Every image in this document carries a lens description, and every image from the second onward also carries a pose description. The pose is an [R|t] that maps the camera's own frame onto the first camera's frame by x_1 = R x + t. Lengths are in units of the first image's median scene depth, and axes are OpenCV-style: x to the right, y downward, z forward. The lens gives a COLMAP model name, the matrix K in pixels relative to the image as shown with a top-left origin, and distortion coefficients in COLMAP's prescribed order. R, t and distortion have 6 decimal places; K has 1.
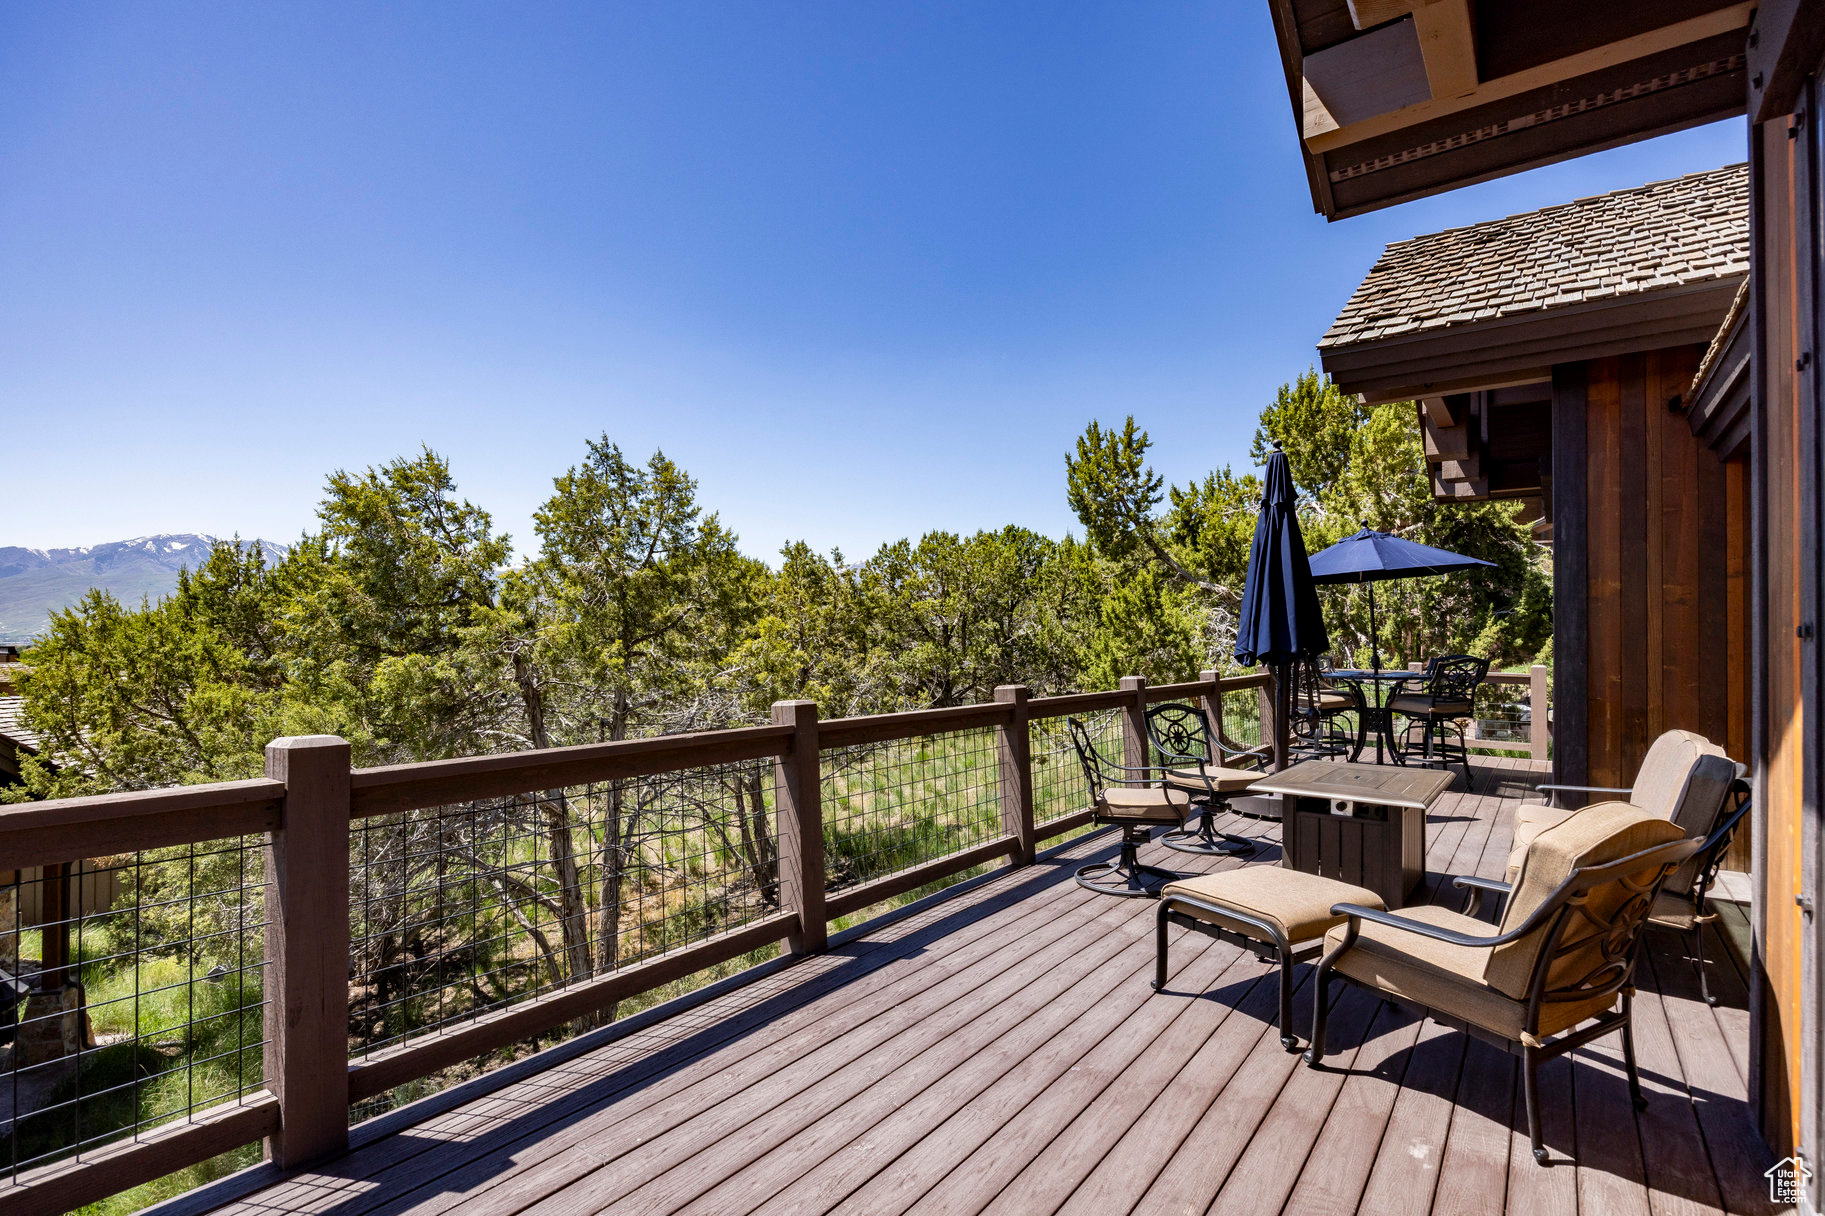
lens RADIAL K [[878.5, 0, 902.2], [0, 878.5, 620.7], [0, 0, 1]] dist [-0.014768, 0.000527]
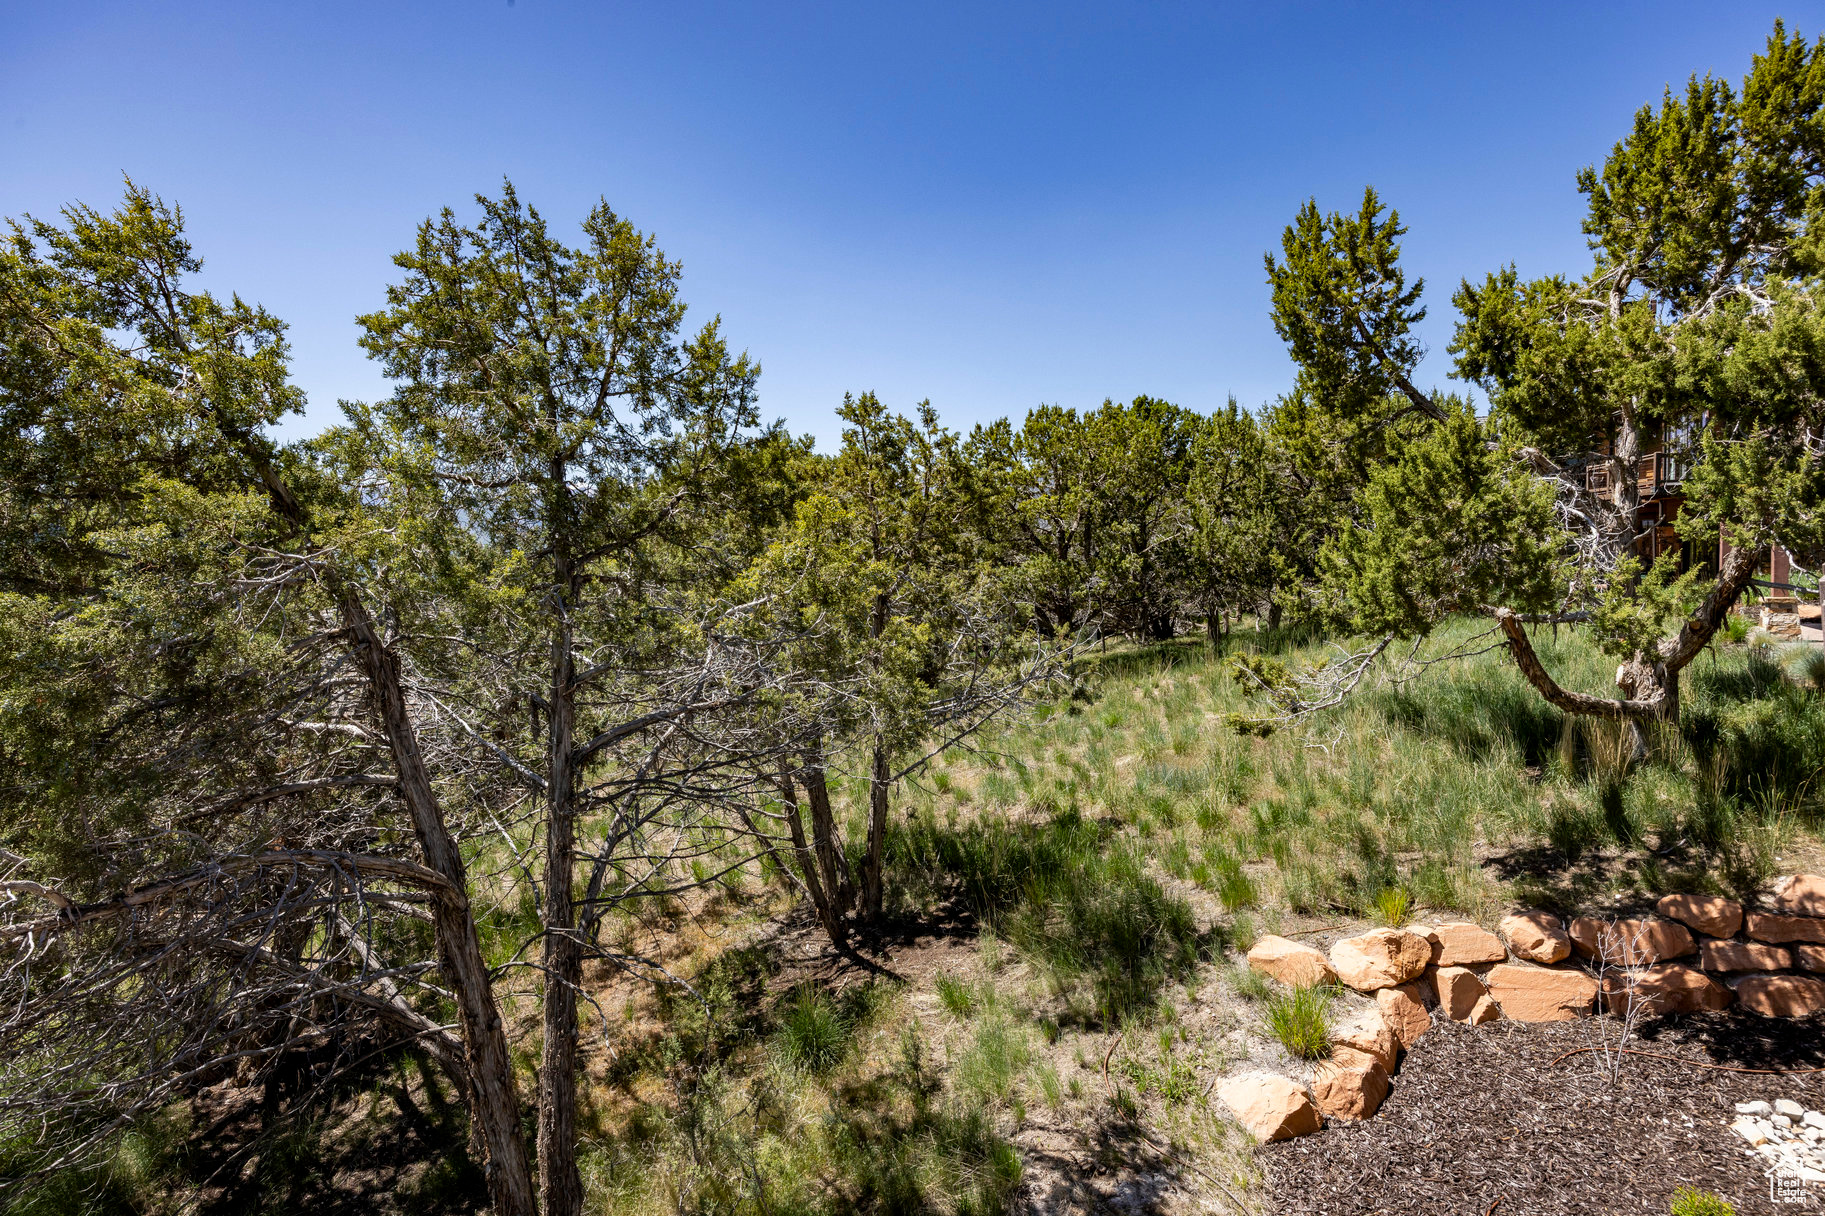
lens RADIAL K [[999.8, 0, 916.3], [0, 999.8, 619.8], [0, 0, 1]] dist [-0.012943, 0.000127]
pose [[0.997141, -0.027839, -0.070251, -0.034451], [0.033559, 0.996099, 0.081615, 0.013341], [0.067705, -0.083739, 0.994185, 0.268055]]
